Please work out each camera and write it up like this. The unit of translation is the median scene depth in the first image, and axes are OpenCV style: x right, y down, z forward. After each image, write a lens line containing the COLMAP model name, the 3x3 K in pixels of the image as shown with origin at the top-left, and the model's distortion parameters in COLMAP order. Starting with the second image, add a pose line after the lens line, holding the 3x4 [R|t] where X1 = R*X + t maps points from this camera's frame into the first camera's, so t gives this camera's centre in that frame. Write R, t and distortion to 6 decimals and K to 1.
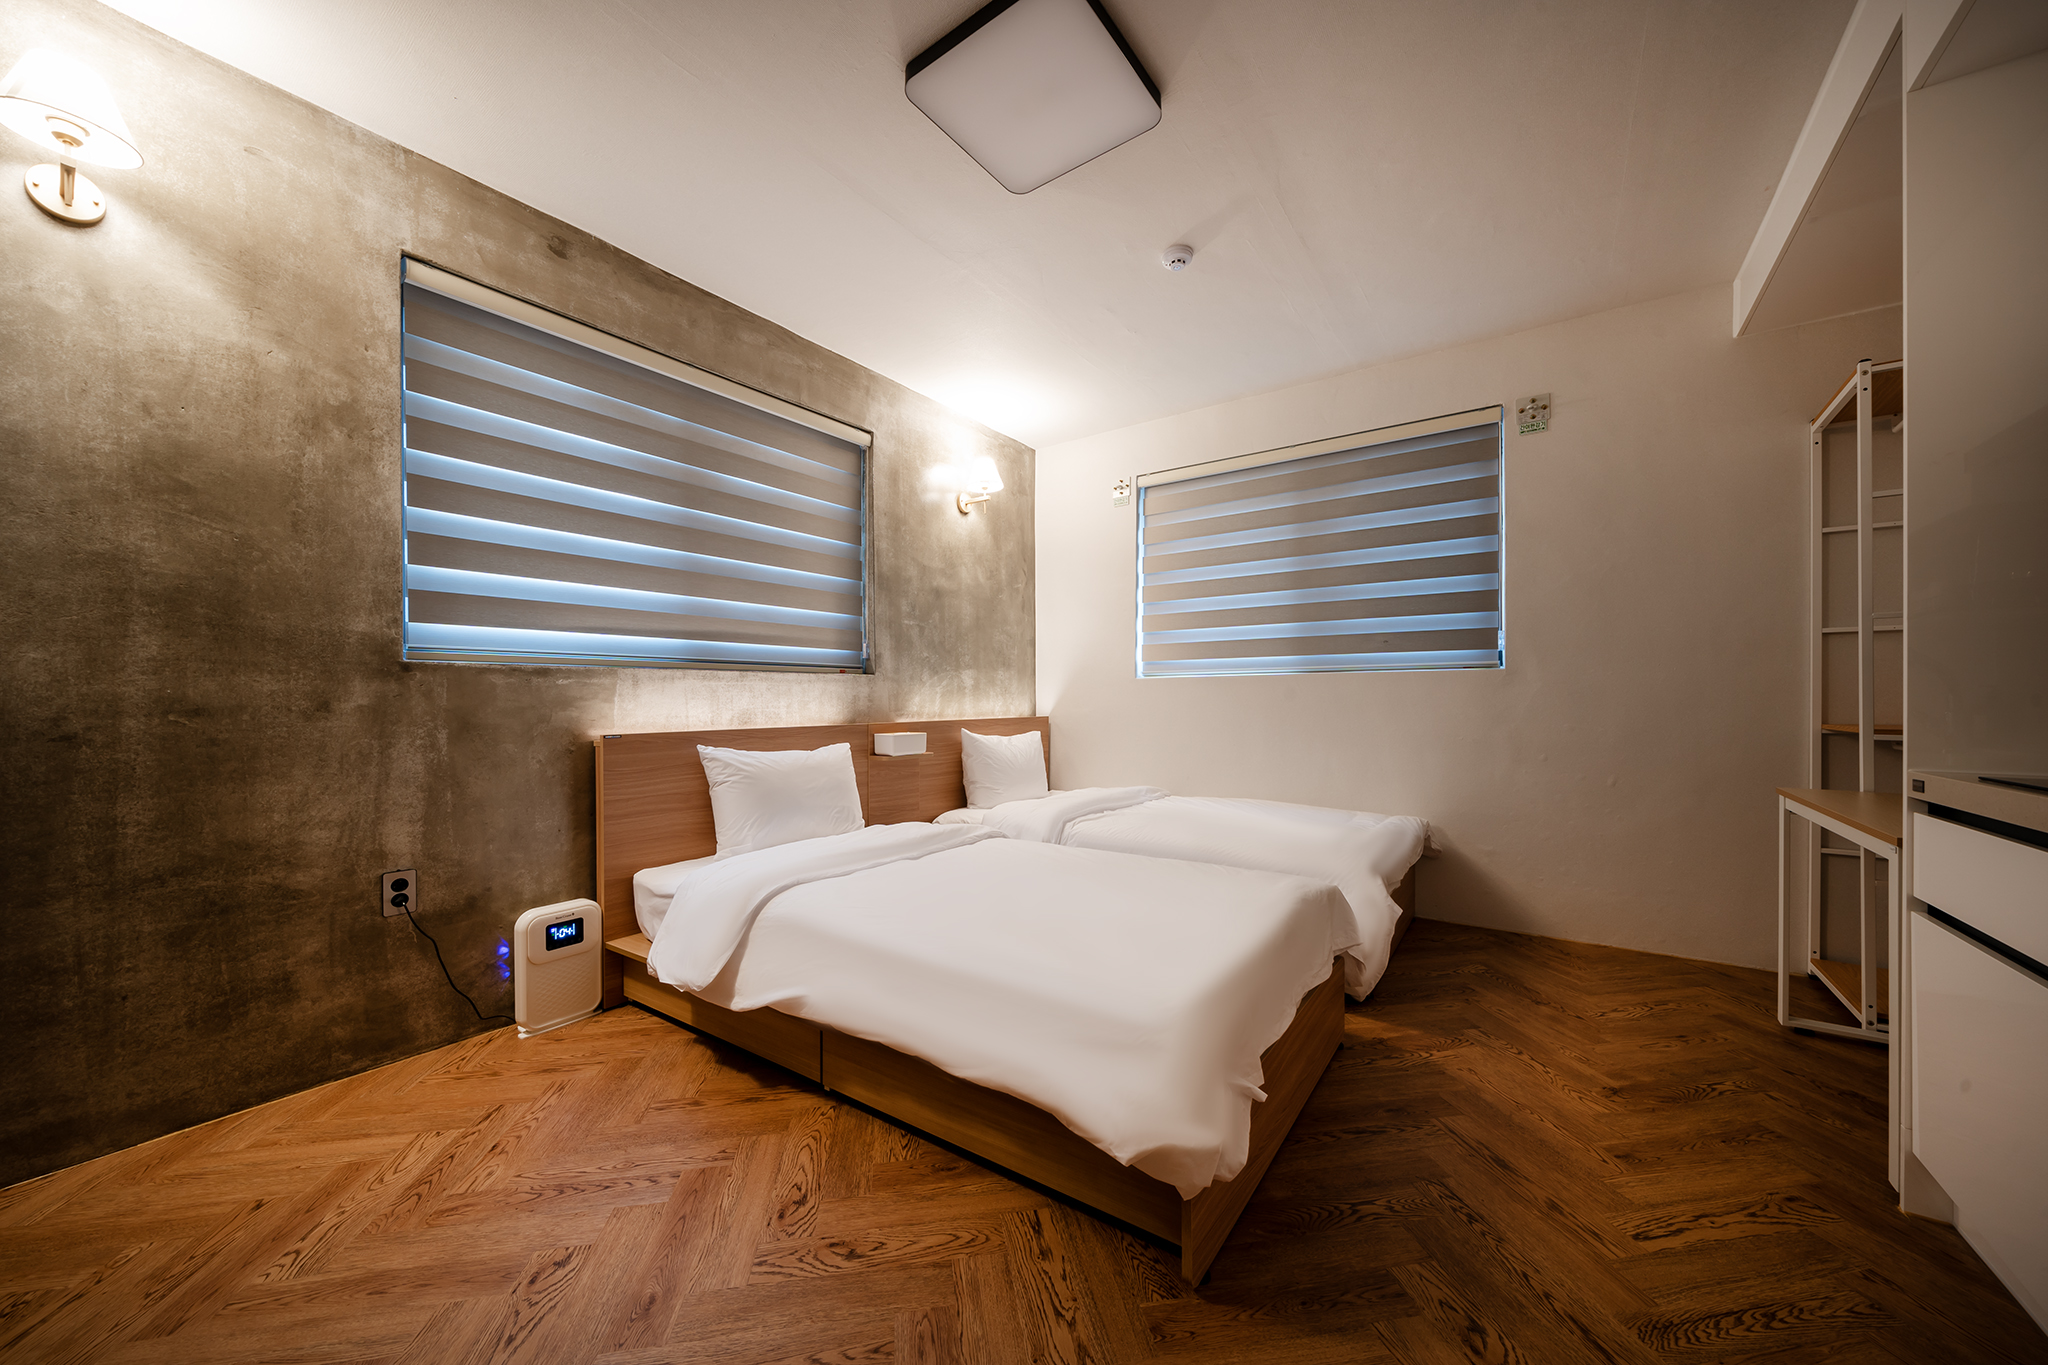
lens RADIAL K [[735.7, 0, 1032.6], [0, 735.7, 696.6], [0, 0, 1]] dist [-0.000086, -0.000017]
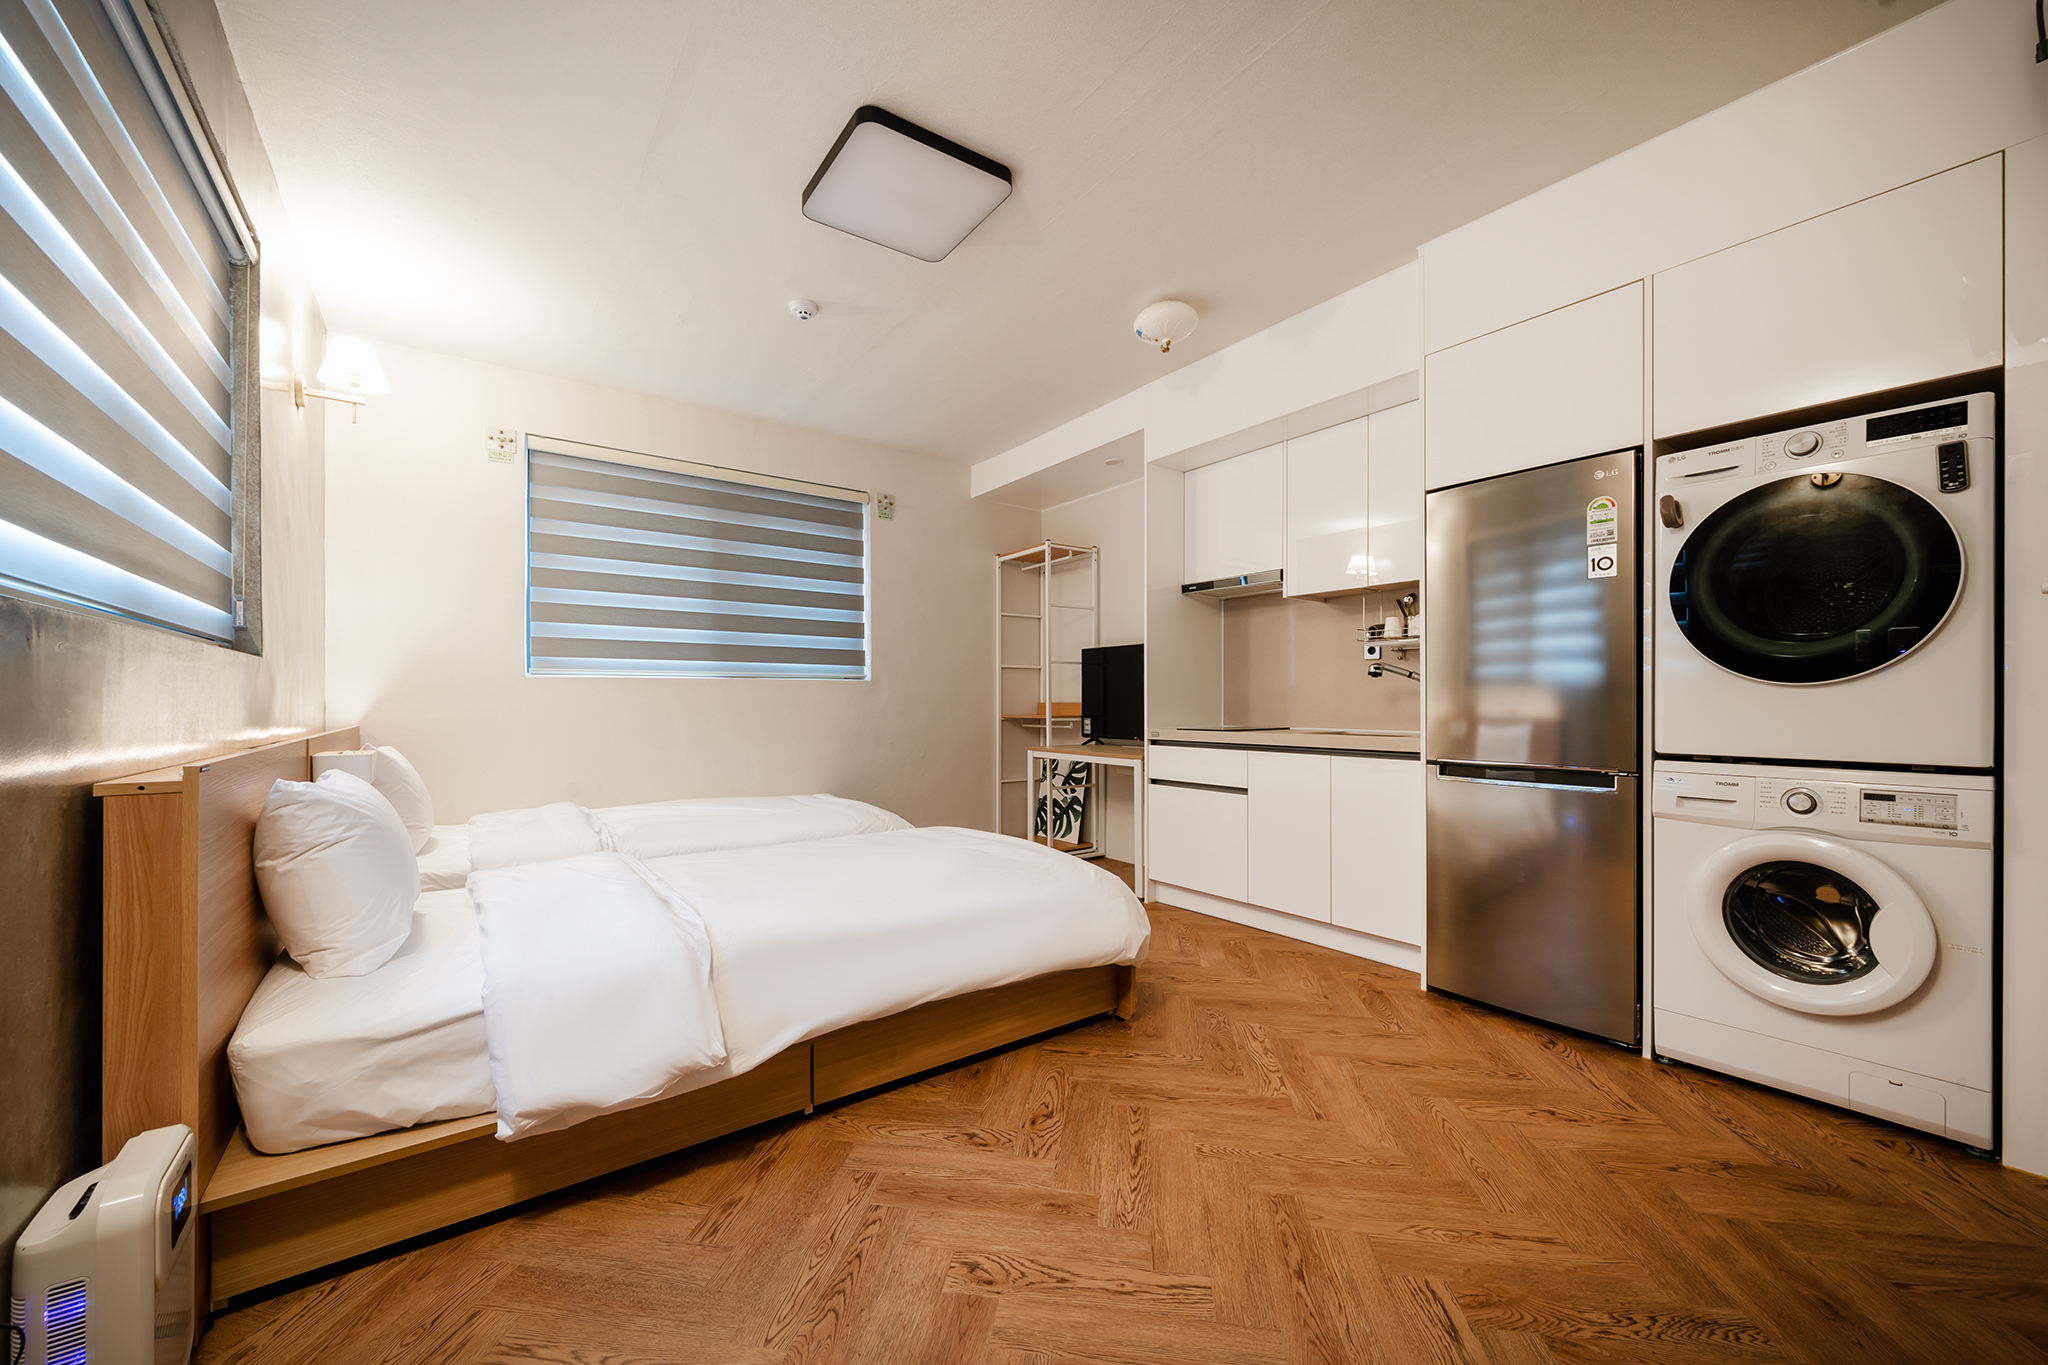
lens RADIAL K [[770.8, 0, 1026.5], [0, 770.8, 695.5], [0, 0, 1]] dist [0.000450, 0.000038]
pose [[0.316960, 0.011822, 0.948365, -0.865791], [0.001316, 0.999916, -0.012904, 0.013732], [-0.948438, 0.005338, 0.316918, 0.327427]]
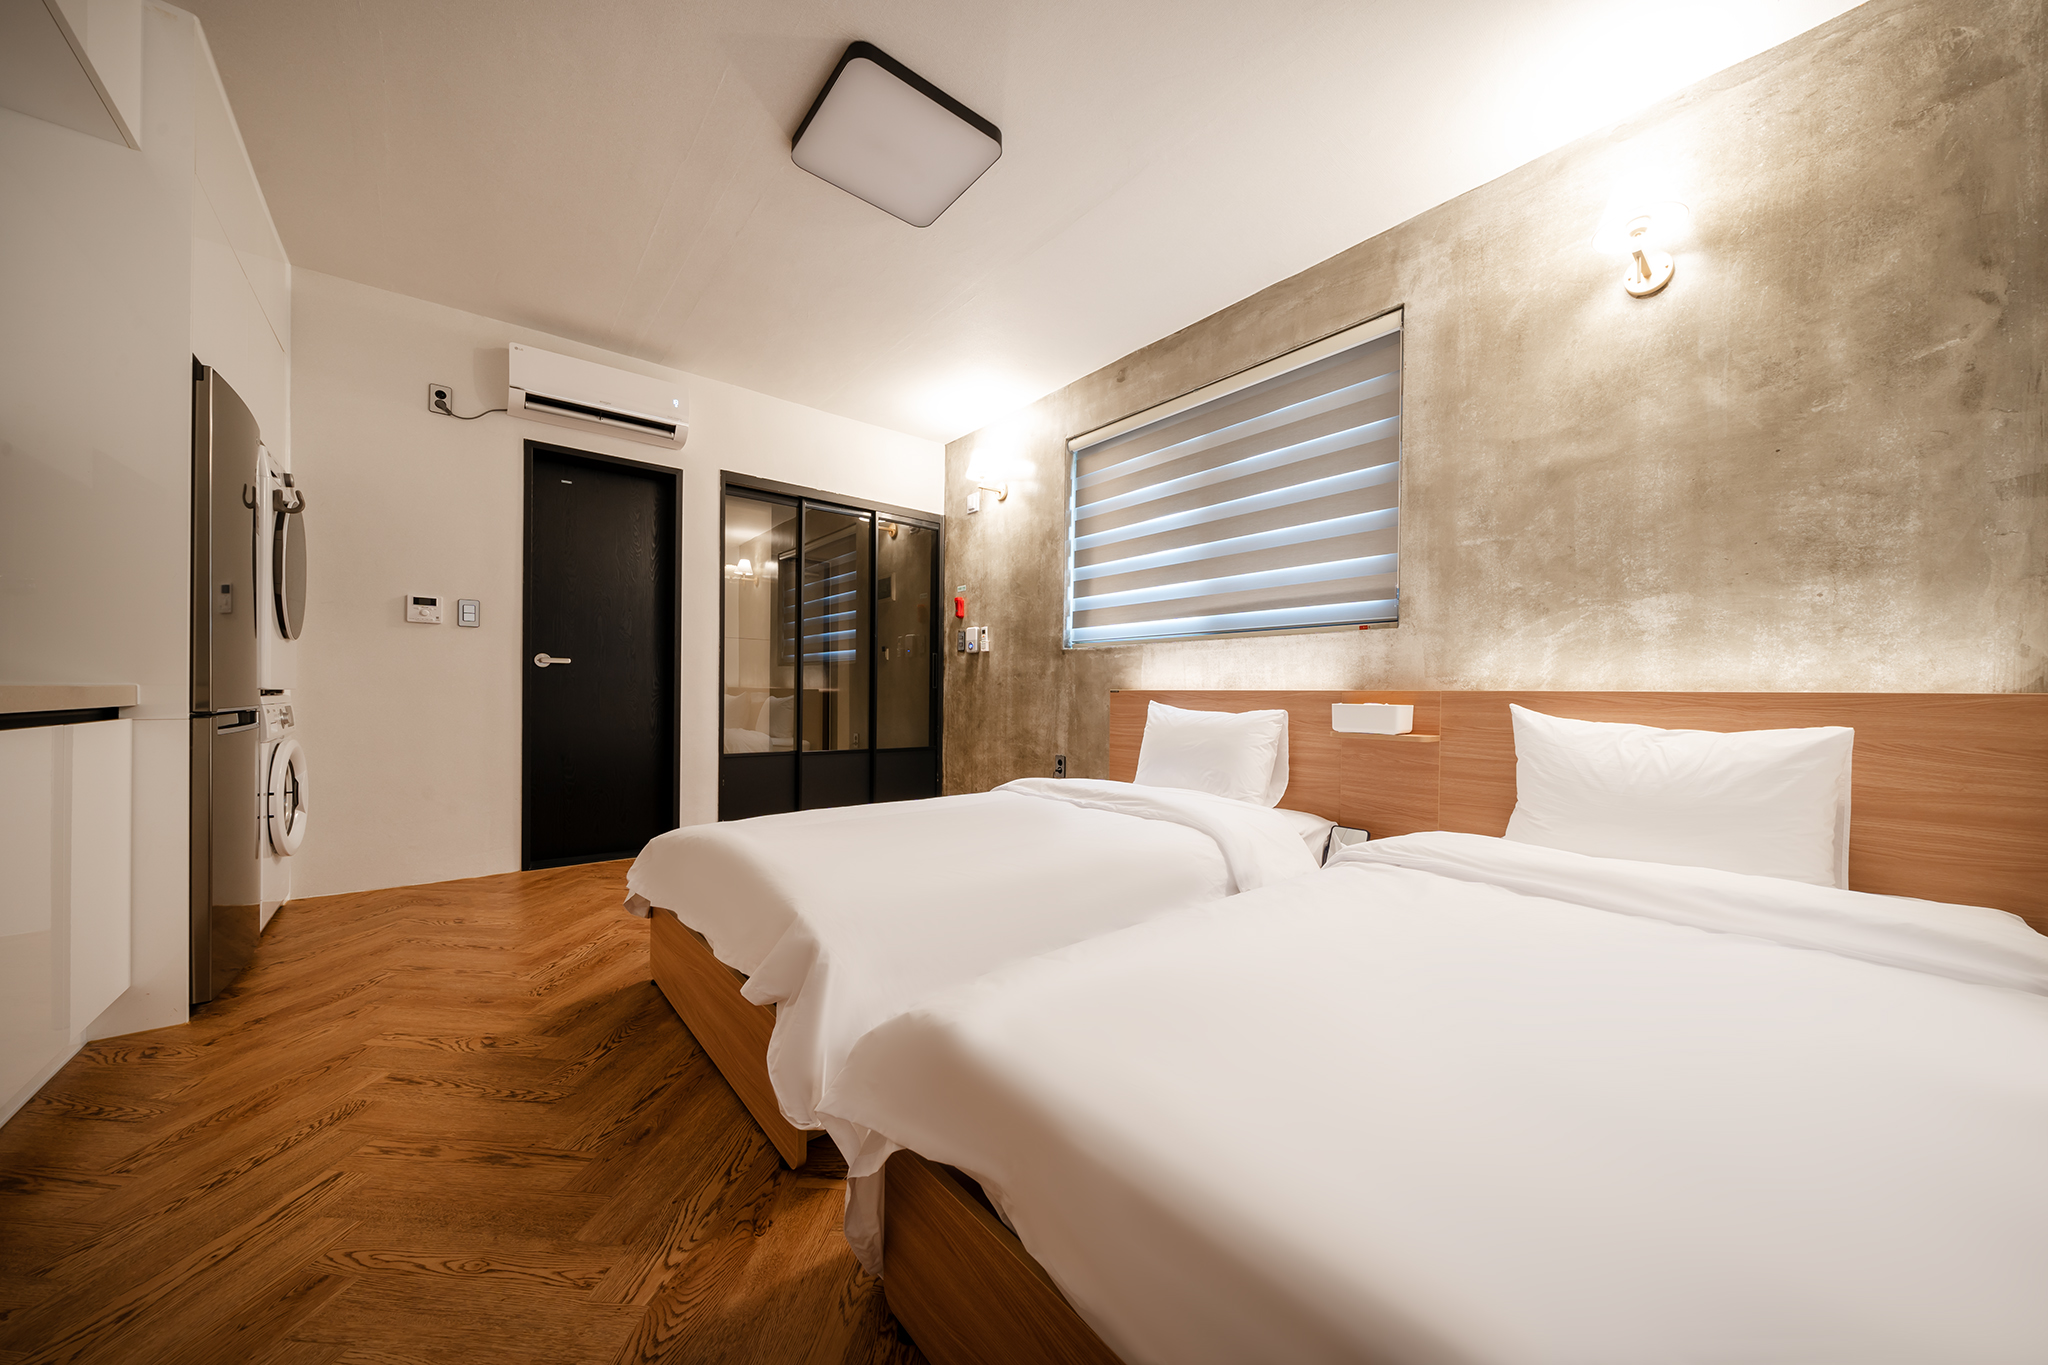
lens RADIAL K [[700.6, 0, 1028.5], [0, 700.6, 701.7], [0, 0, 1]] dist [-0.007187, -0.000209]
pose [[-0.263089, 0.007712, -0.964741, 0.821476], [-0.011738, 0.999868, 0.011193, 0.060756], [0.964700, 0.014269, -0.262964, 1.185681]]
